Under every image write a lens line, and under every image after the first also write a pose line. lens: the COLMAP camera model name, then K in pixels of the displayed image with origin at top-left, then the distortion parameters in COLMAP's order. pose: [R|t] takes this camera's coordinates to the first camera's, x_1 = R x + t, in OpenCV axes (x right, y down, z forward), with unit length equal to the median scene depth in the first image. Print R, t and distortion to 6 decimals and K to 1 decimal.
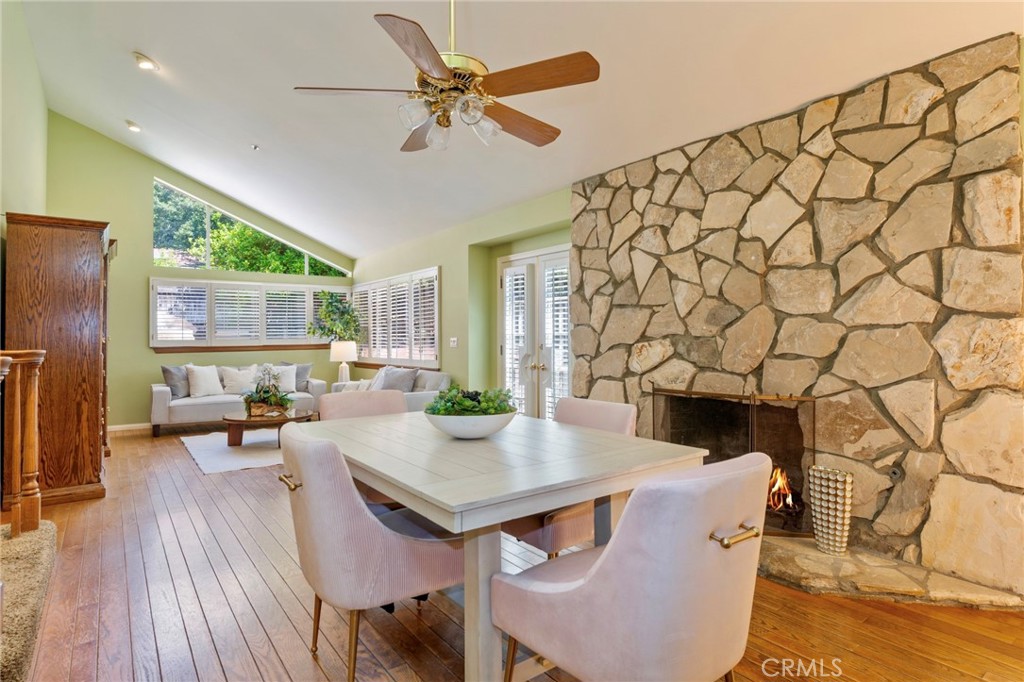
lens RADIAL K [[522.4, 0, 512.0], [0, 522.4, 341.0], [0, 0, 1]] dist [-0.021274, -0.000167]
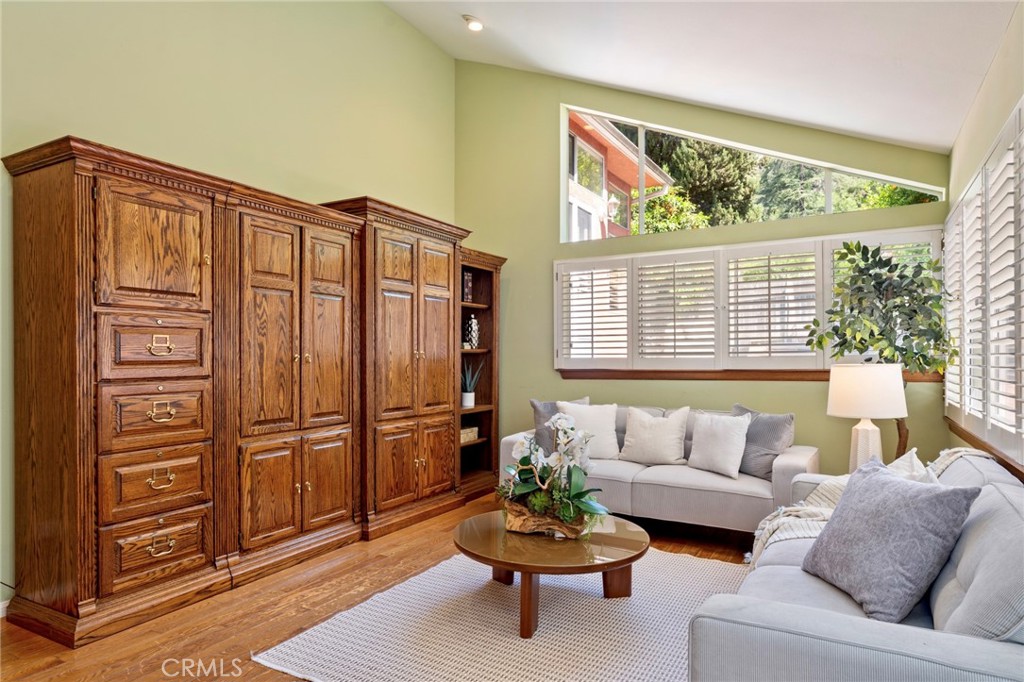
lens RADIAL K [[614.8, 0, 510.3], [0, 614.8, 367.6], [0, 0, 1]] dist [0.006529, 0.001287]
pose [[0.382455, 0.018185, -0.923795, -0.006366], [-0.006169, 0.999834, 0.017128, -0.002868], [0.923953, -0.000852, 0.382504, 0.667248]]
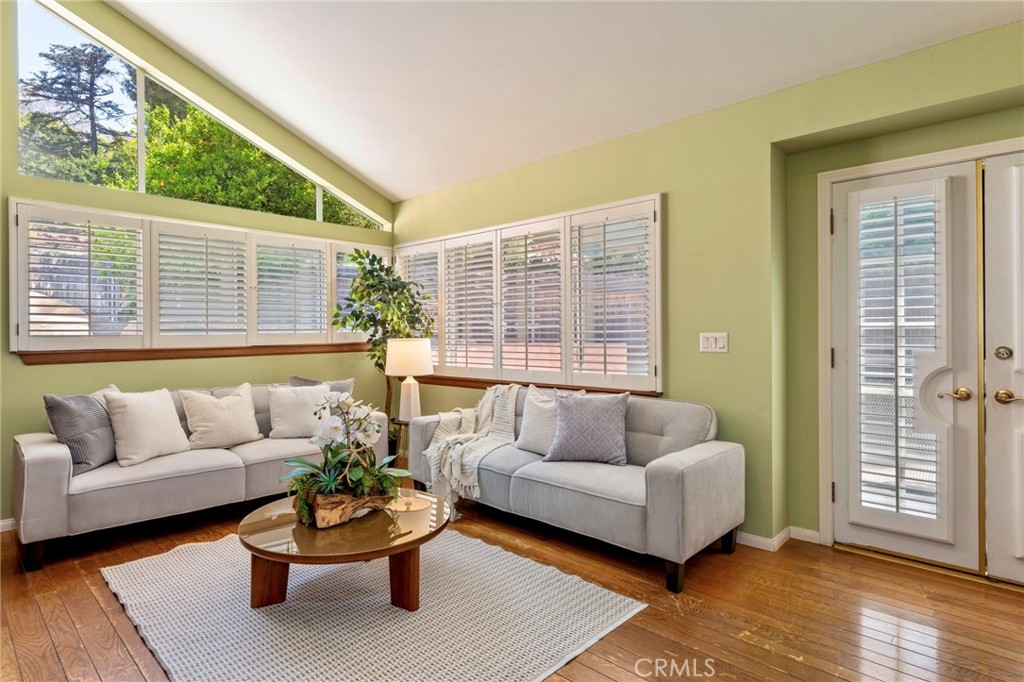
lens RADIAL K [[532.5, 0, 512.0], [0, 532.5, 341.0], [0, 0, 1]] dist [-0.002109, 0.000093]
pose [[0.986523, 0.000375, 0.163623, -0.349494], [-0.002028, 0.999949, 0.009934, -0.003082], [-0.163611, -0.010132, 0.986473, 0.476682]]
